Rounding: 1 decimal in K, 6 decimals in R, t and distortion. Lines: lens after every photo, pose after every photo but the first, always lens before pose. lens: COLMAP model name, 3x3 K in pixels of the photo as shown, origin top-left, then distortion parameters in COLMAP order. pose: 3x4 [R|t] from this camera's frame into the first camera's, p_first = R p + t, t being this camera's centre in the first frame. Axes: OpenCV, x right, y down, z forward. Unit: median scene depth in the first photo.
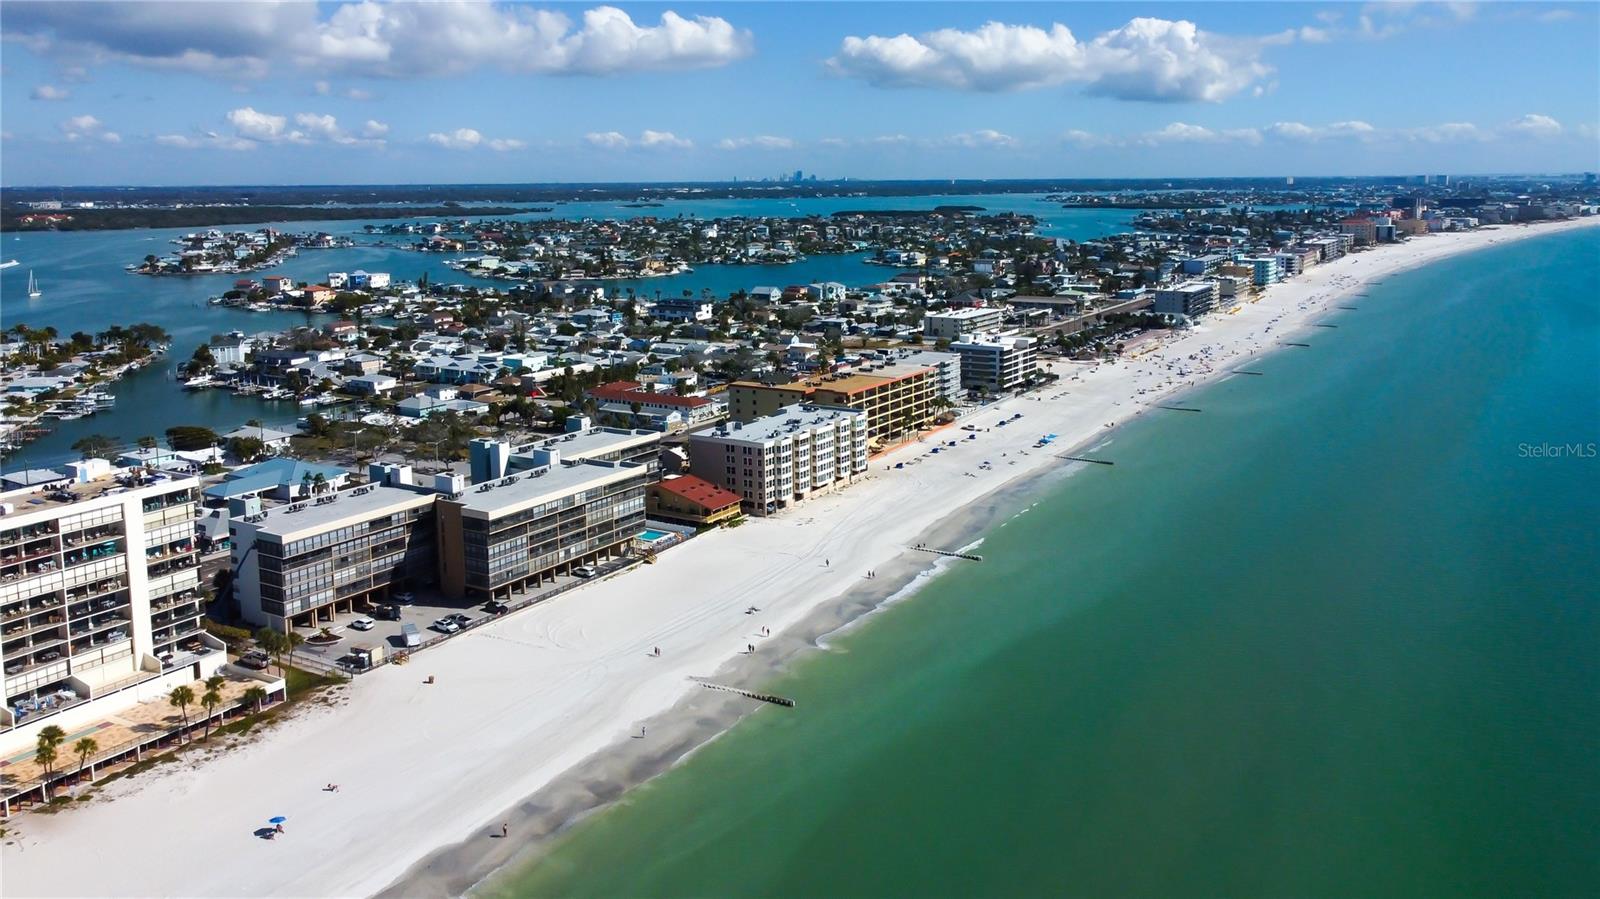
lens RADIAL K [[1289.7, 0, 800.0], [0, 1289.7, 449.5], [0, 0, 1]] dist [0.009413, 0.012670]
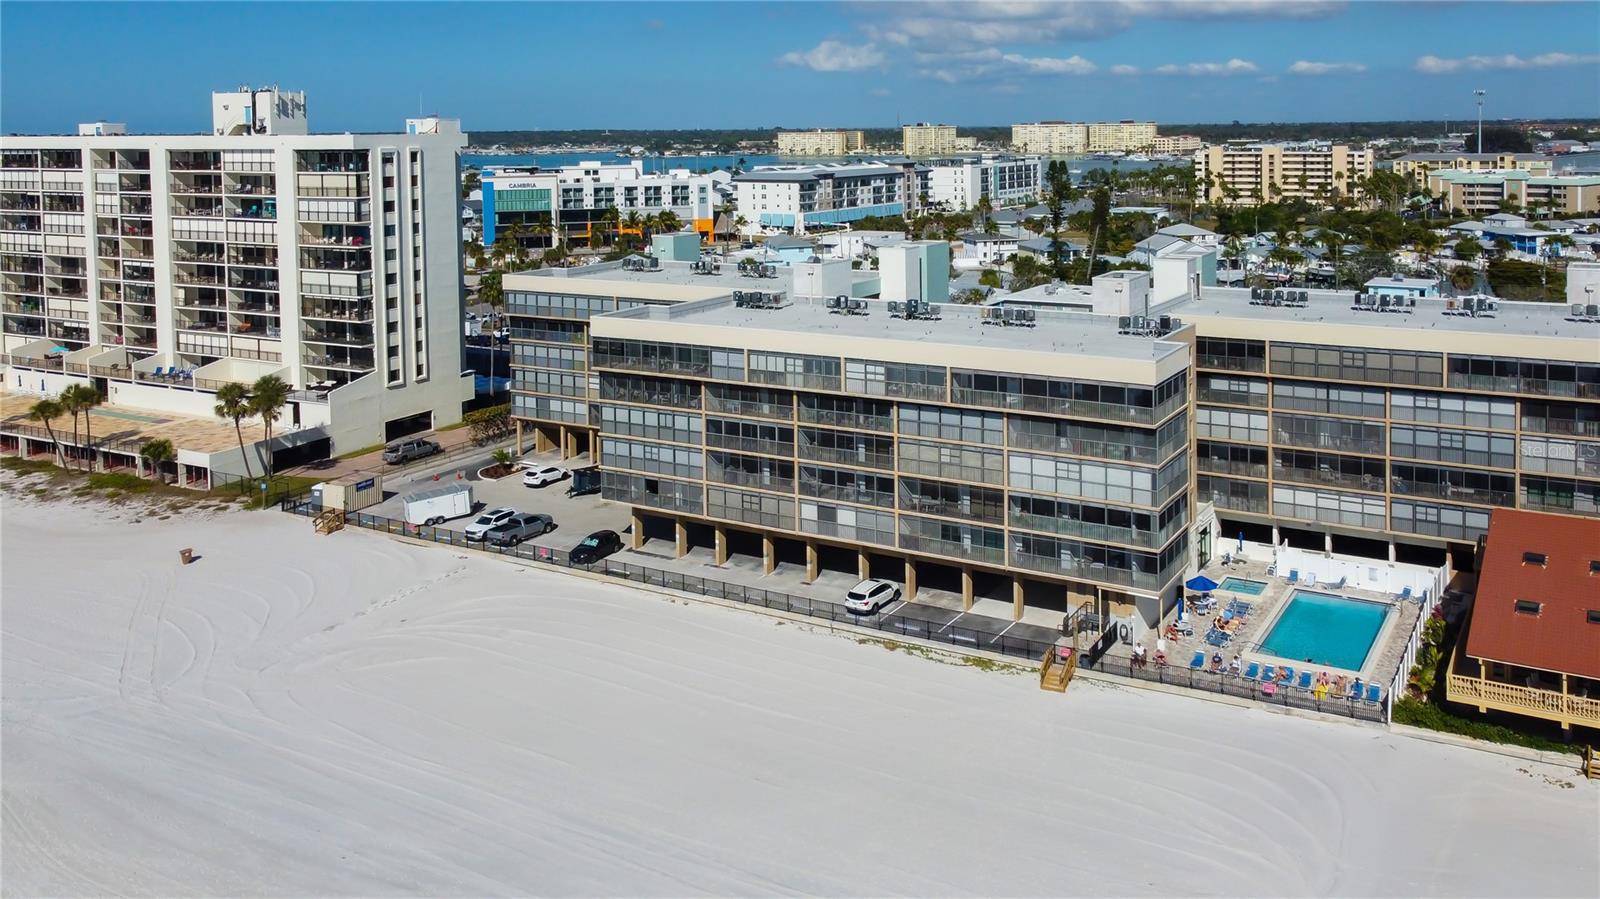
lens RADIAL K [[1317.3, 0, 910.1], [0, 1317.3, 189.7], [0, 0, 1]] dist [0.008553, 0.017725]
pose [[0.050512, 0.051938, -0.997372, 0.236266], [-0.199132, 0.979119, 0.040903, -0.037465], [0.978670, 0.196542, 0.059800, 1.255133]]
